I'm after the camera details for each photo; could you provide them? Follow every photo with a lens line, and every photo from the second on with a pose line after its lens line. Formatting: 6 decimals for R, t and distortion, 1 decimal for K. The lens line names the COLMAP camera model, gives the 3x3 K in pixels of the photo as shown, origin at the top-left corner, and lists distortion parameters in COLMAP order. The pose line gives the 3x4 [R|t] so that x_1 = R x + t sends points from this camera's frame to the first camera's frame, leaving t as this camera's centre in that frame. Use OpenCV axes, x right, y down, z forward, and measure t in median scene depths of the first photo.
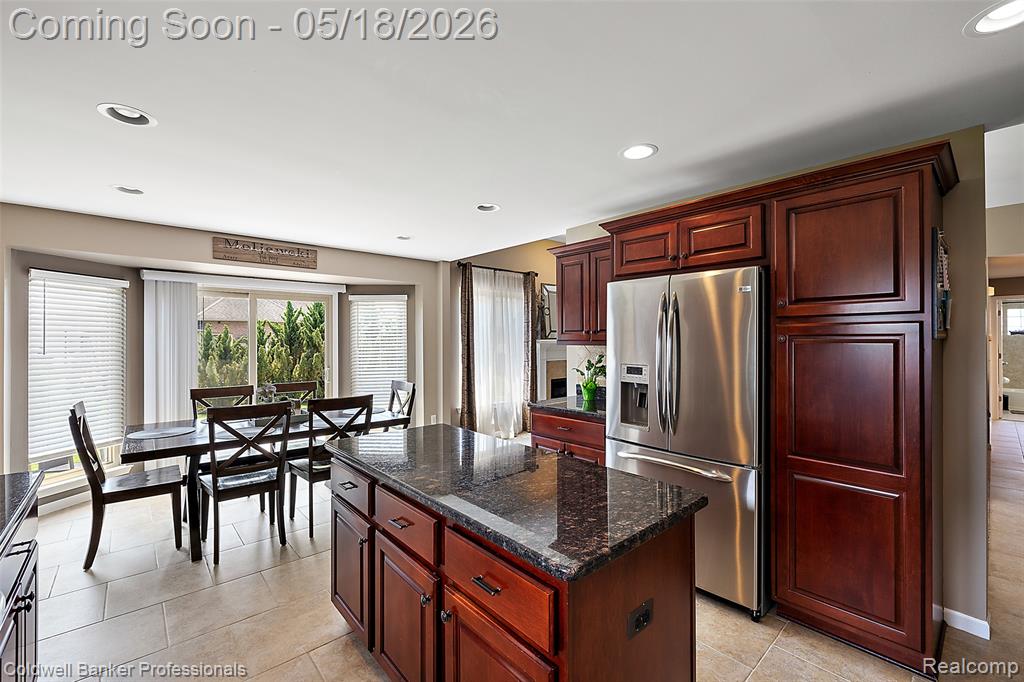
lens RADIAL K [[433.0, 0, 514.9], [0, 433.0, 337.7], [0, 0, 1]] dist [-0.001070, -0.000672]
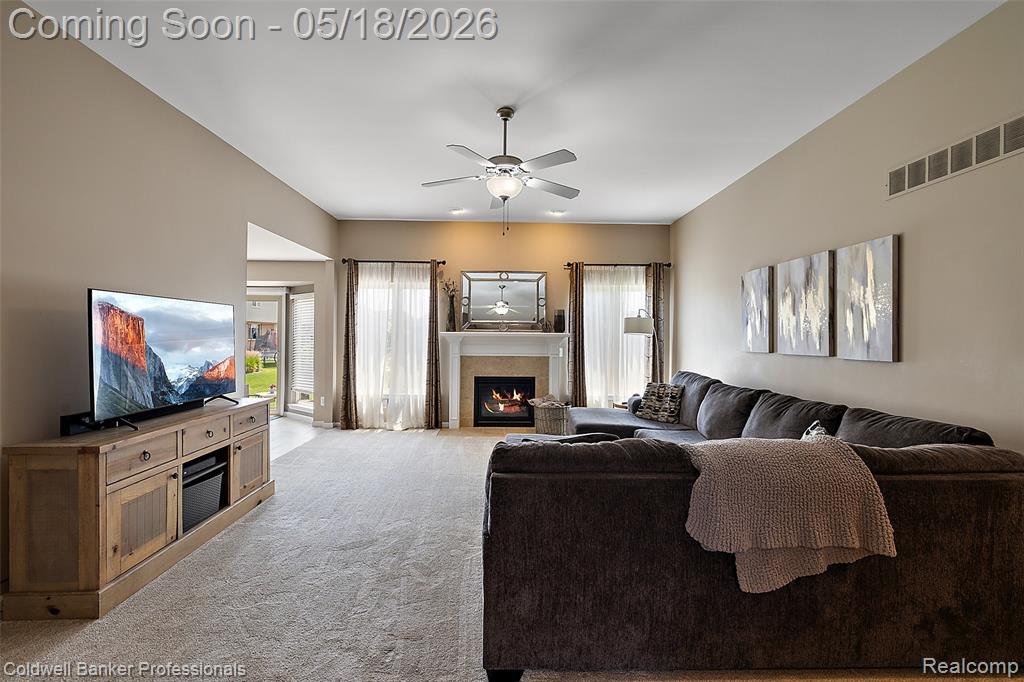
lens RADIAL K [[433.0, 0, 512.7], [0, 433.0, 340.6], [0, 0, 1]] dist [-0.001070, -0.000672]
pose [[0.751871, 0.016286, -0.659109, 0.951477], [-0.011839, 0.999867, 0.011201, 0.013492], [0.659204, -0.000618, 0.751964, 0.479876]]
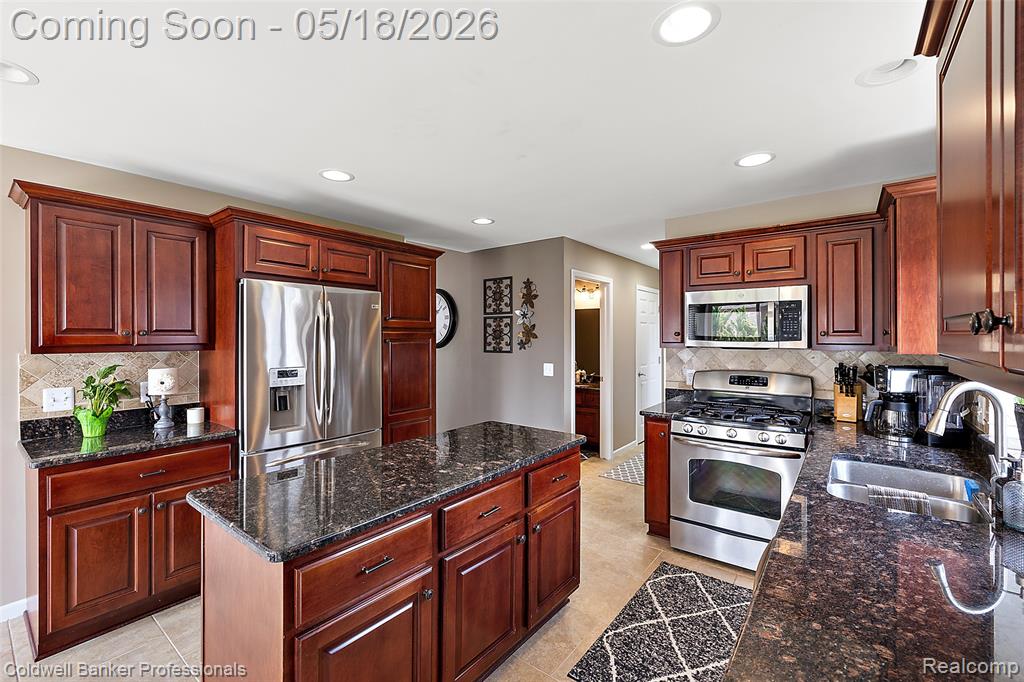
lens RADIAL K [[433.0, 0, 512.6], [0, 433.0, 338.1], [0, 0, 1]] dist [-0.001070, -0.000672]
pose [[-0.168935, -0.000084, 0.985627, -0.373274], [-0.001916, 0.999998, -0.000244, -0.003391], [-0.985625, -0.001930, -0.168935, 0.307783]]
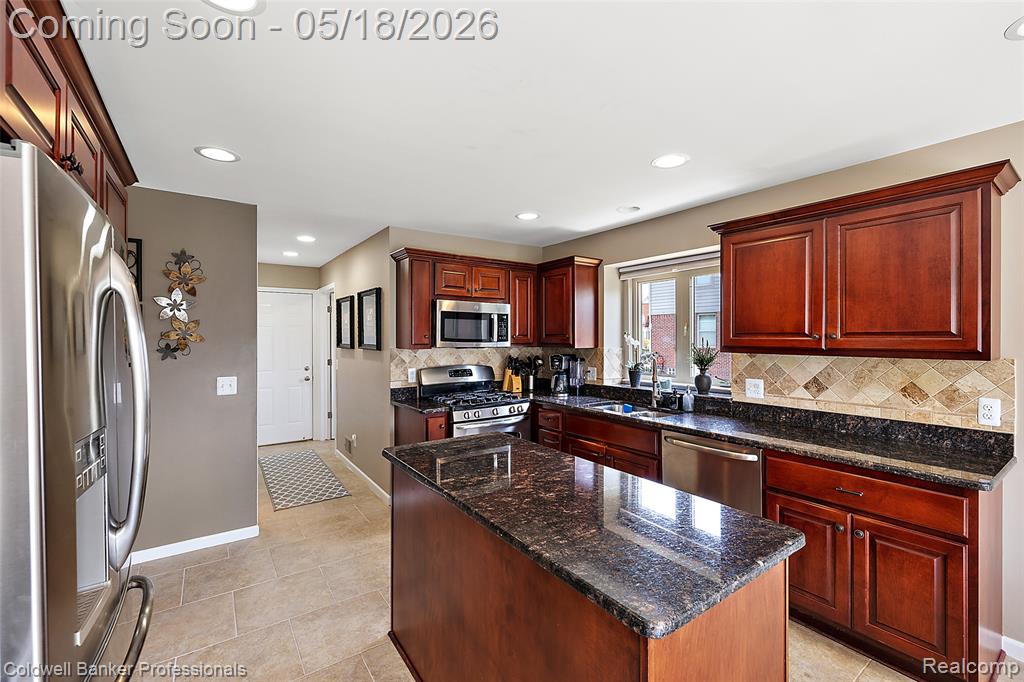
lens RADIAL K [[433.0, 0, 511.7], [0, 433.0, 338.7], [0, 0, 1]] dist [-0.001070, -0.000672]
pose [[-0.992856, 0.001573, 0.119306, -0.046386], [0.001602, 0.999999, 0.000147, -0.006182], [-0.119306, 0.000337, -0.992857, 0.611777]]
